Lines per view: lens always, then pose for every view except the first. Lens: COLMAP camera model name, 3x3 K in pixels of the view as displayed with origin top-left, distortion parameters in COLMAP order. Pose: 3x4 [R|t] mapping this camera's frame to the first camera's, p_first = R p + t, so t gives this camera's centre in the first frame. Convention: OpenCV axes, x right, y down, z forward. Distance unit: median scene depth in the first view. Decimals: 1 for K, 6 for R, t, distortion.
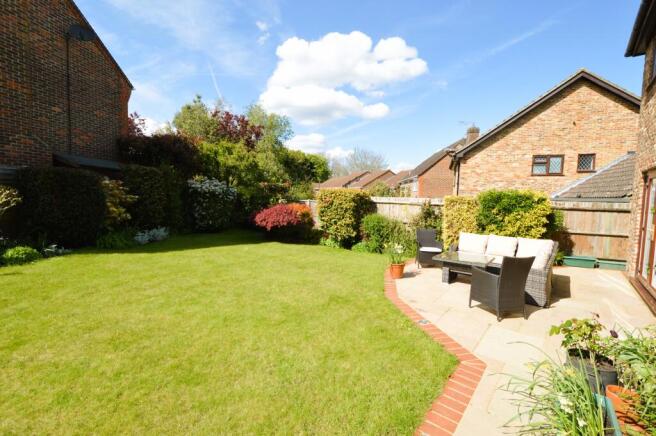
lens RADIAL K [[288.9, 0, 332.8], [0, 288.9, 217.5], [0, 0, 1]] dist [0.001424, -0.002942]
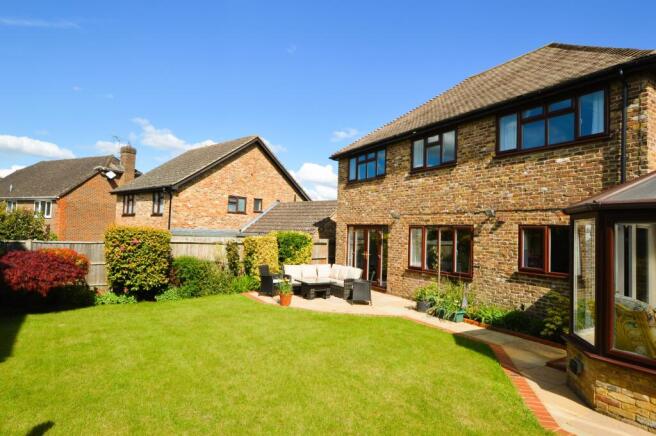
lens RADIAL K [[364.2, 0, 328.2], [0, 364.2, 218.1], [0, 0, 1]] dist [0.002587, 0.000470]
pose [[0.348340, 0.026775, 0.936986, -0.764406], [0.043553, 0.998050, -0.044712, -0.058632], [-0.936356, 0.056383, 0.346495, 0.173536]]
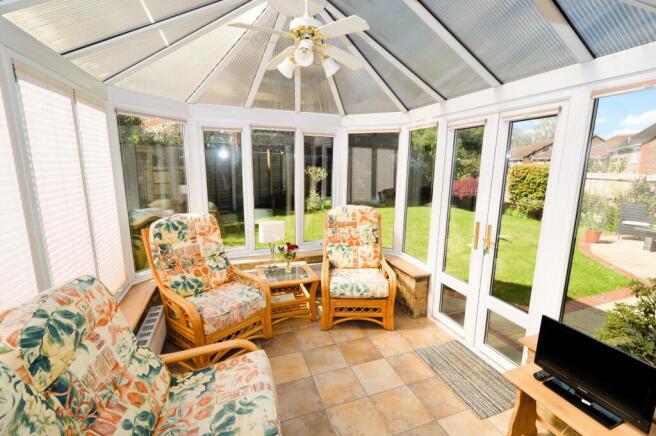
lens RADIAL K [[288.9, 0, 330.3], [0, 288.9, 221.2], [0, 0, 1]] dist [0.001424, -0.002942]
pose [[0.860778, 0.087389, -0.501422, -0.074974], [-0.032430, 0.992565, 0.117314, 0.009507], [0.507946, -0.084721, 0.857212, -0.361954]]
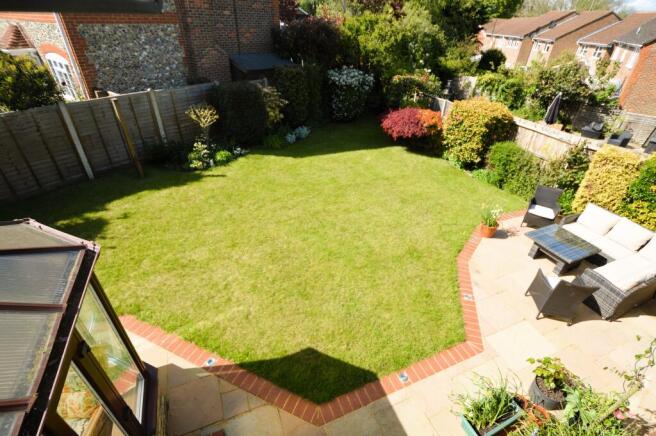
lens RADIAL K [[302.5, 0, 329.6], [0, 302.5, 219.5], [0, 0, 1]] dist [-0.009745, -0.000617]
pose [[0.880518, 0.260640, -0.395924, 0.088446], [-0.039299, 0.872523, 0.486990, -0.234630], [0.472381, -0.413244, 0.778515, -0.078604]]
